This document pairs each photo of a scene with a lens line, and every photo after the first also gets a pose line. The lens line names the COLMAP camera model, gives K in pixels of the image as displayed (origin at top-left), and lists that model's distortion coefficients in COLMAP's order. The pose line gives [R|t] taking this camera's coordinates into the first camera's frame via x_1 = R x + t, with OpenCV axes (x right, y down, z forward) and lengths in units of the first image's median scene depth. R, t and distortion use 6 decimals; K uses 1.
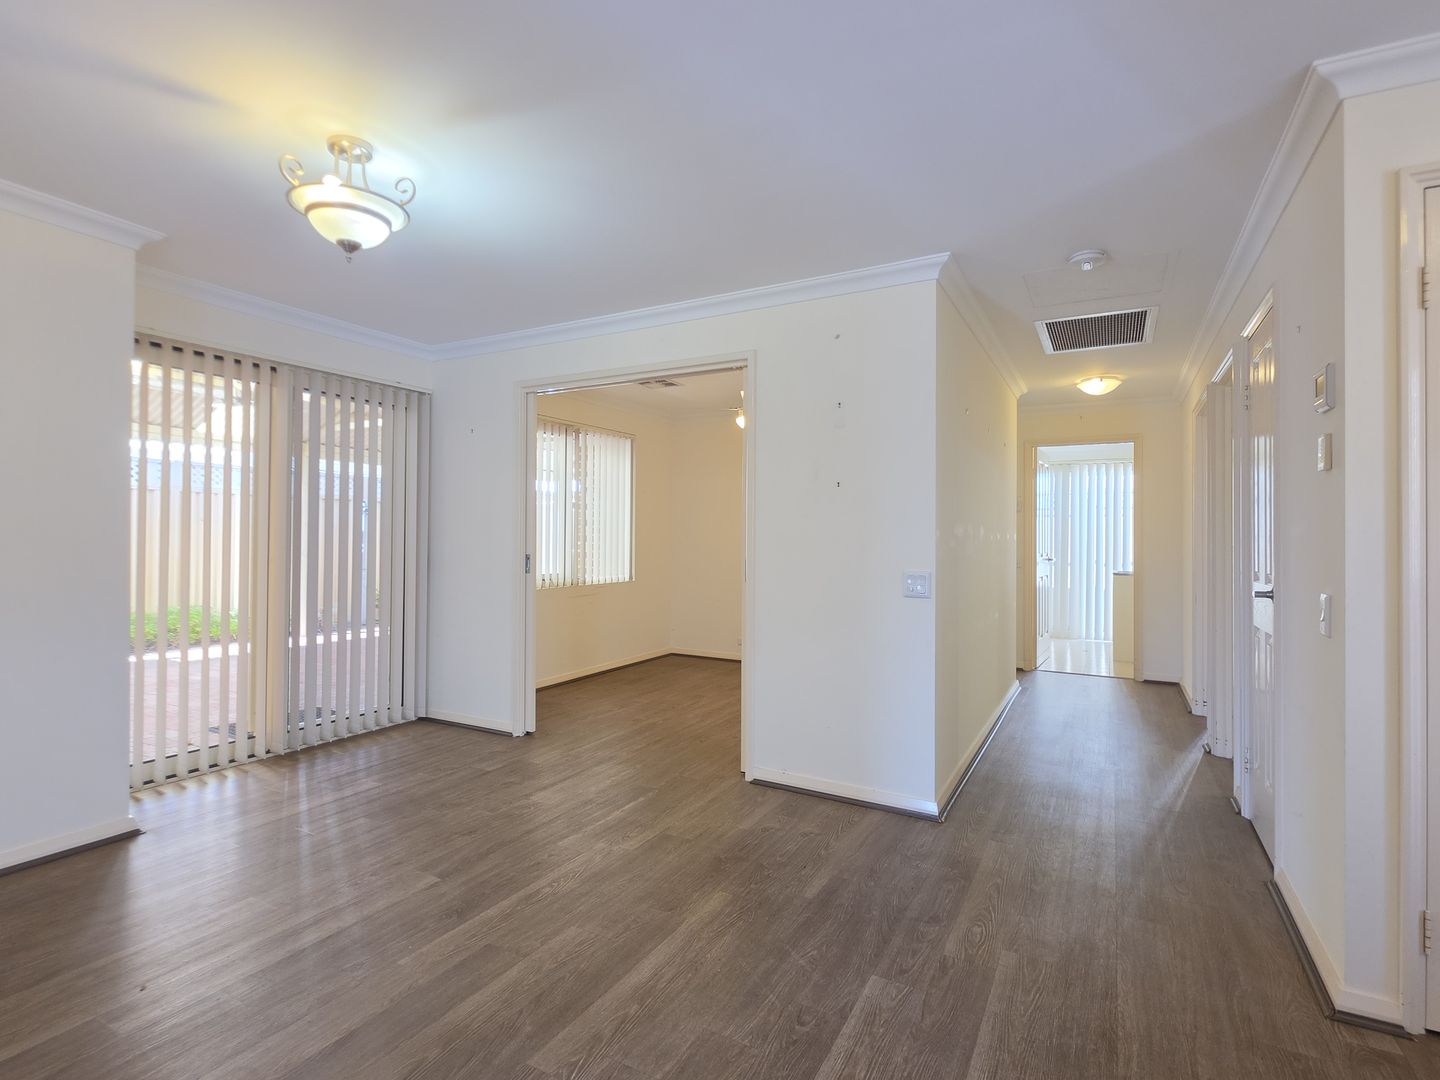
lens RADIAL K [[716.9, 0, 718.6], [0, 716.9, 535.7], [0, 0, 1]] dist [0.002355, -0.002769]
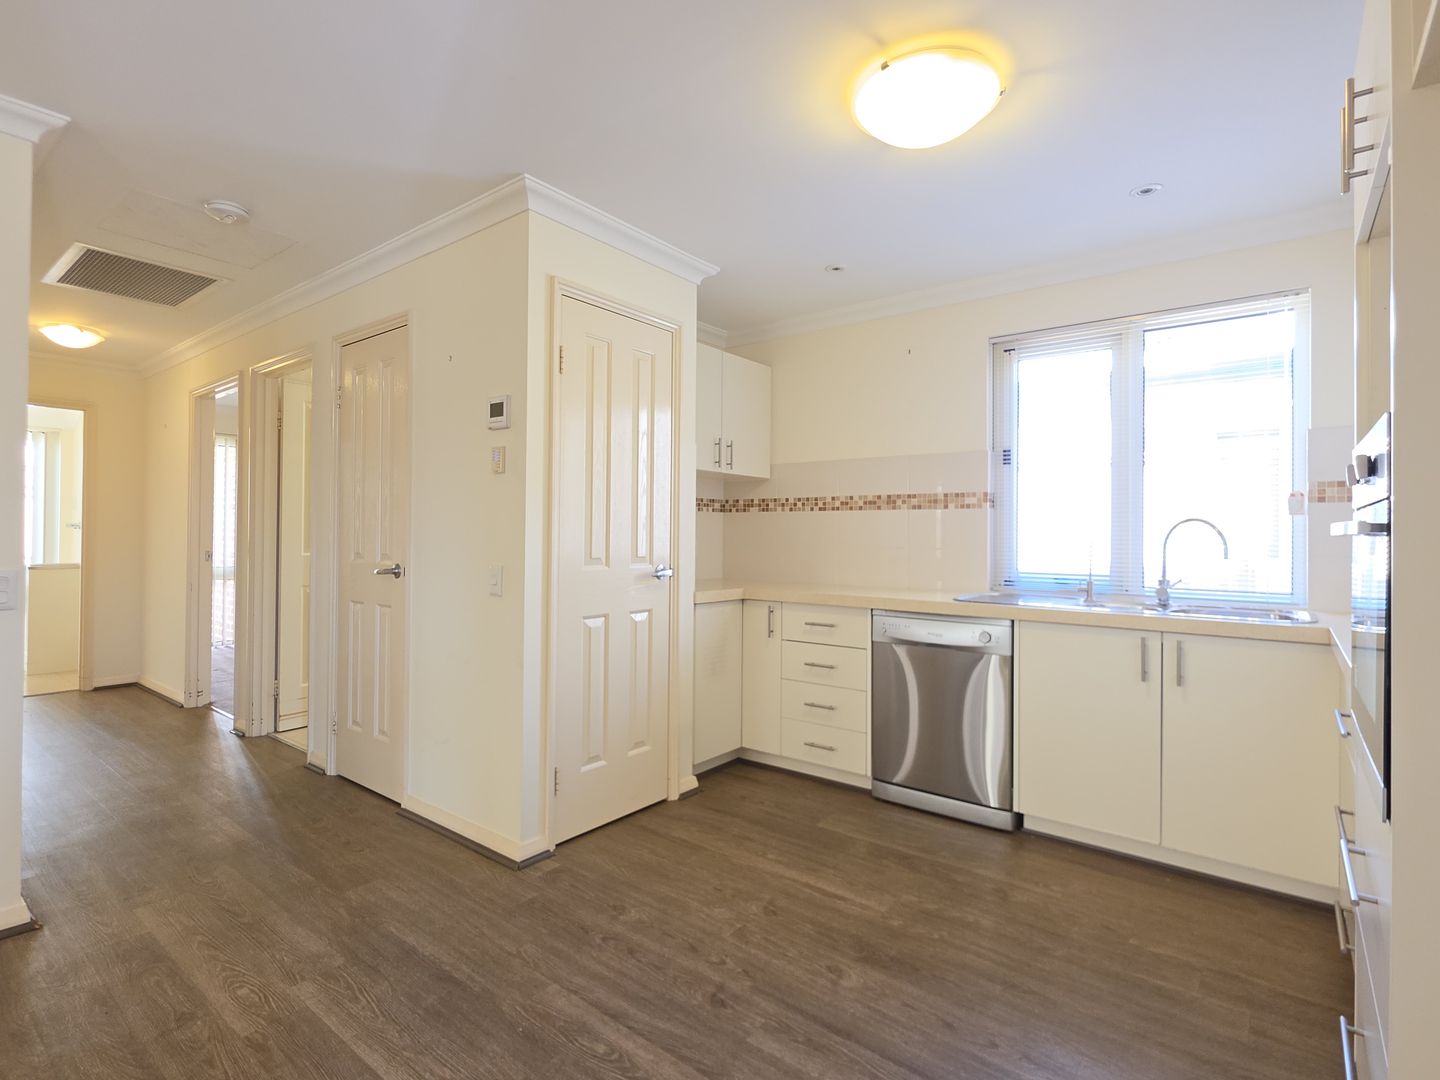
lens RADIAL K [[716.9, 0, 719.1], [0, 716.9, 532.6], [0, 0, 1]] dist [0.002355, -0.002769]
pose [[0.162497, -0.006127, 0.986690, -0.380588], [-0.007236, 0.999946, 0.007401, 0.007293], [-0.986683, -0.008343, 0.162444, 0.337568]]
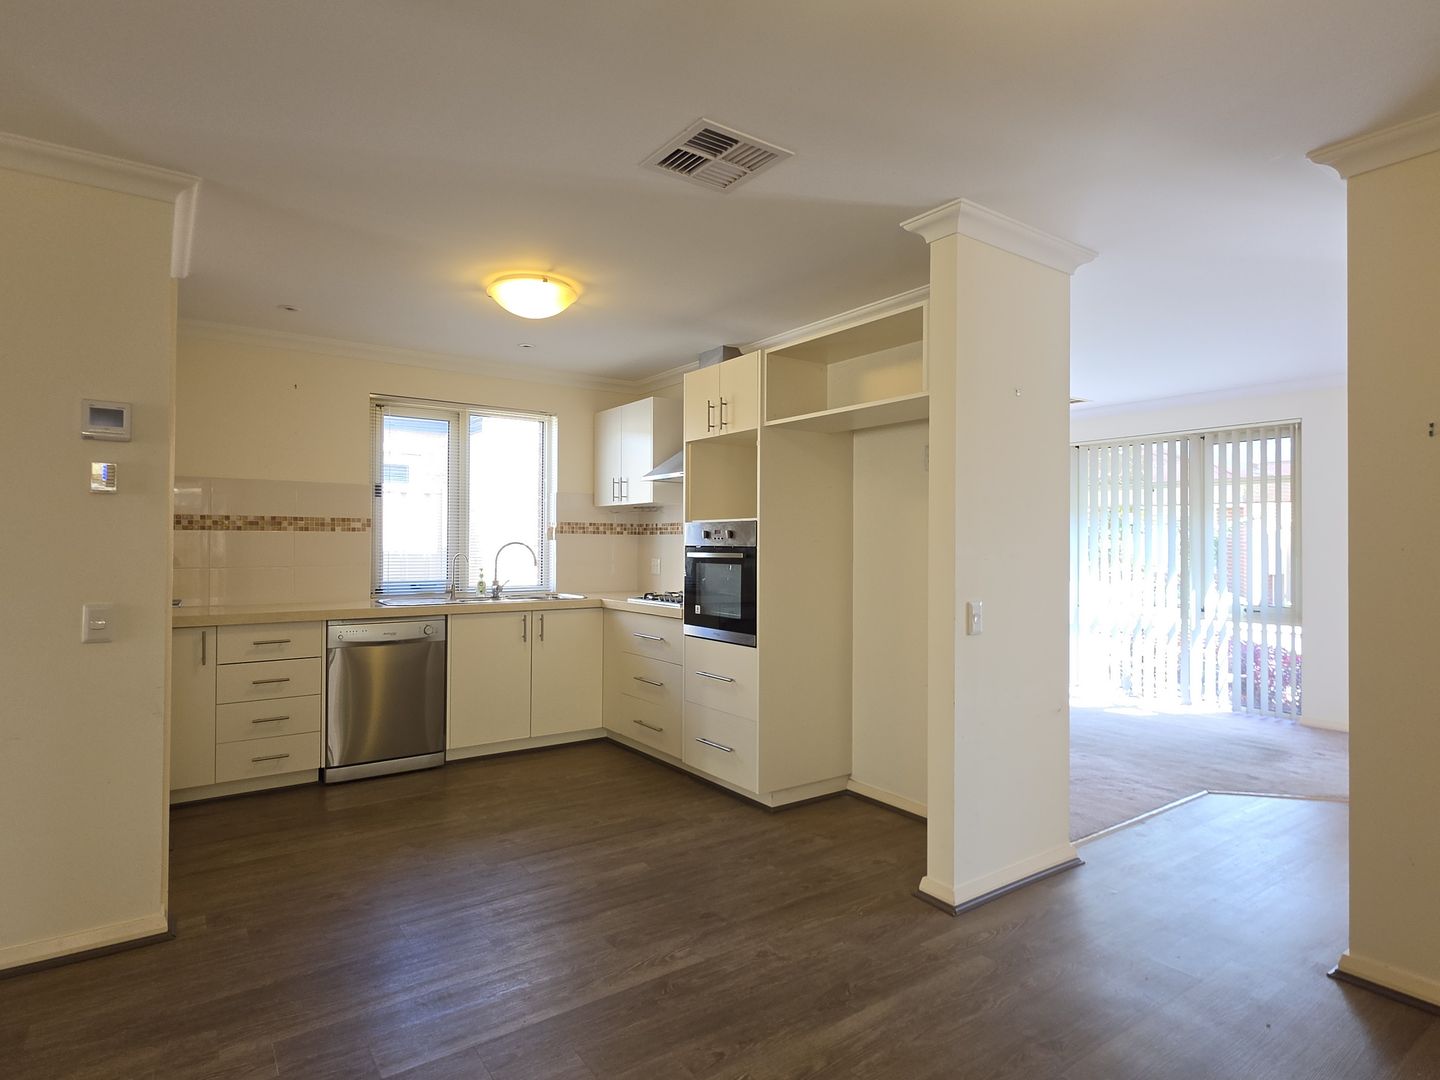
lens RADIAL K [[780.0, 0, 717.0], [0, 780.0, 539.0], [0, 0, 1]] dist [-0.001181, 0.000139]
pose [[-0.903553, -0.009376, 0.428373, -0.491229], [-0.012002, 0.999922, -0.003429, -0.023966], [-0.428308, -0.008240, -0.903595, 1.556293]]
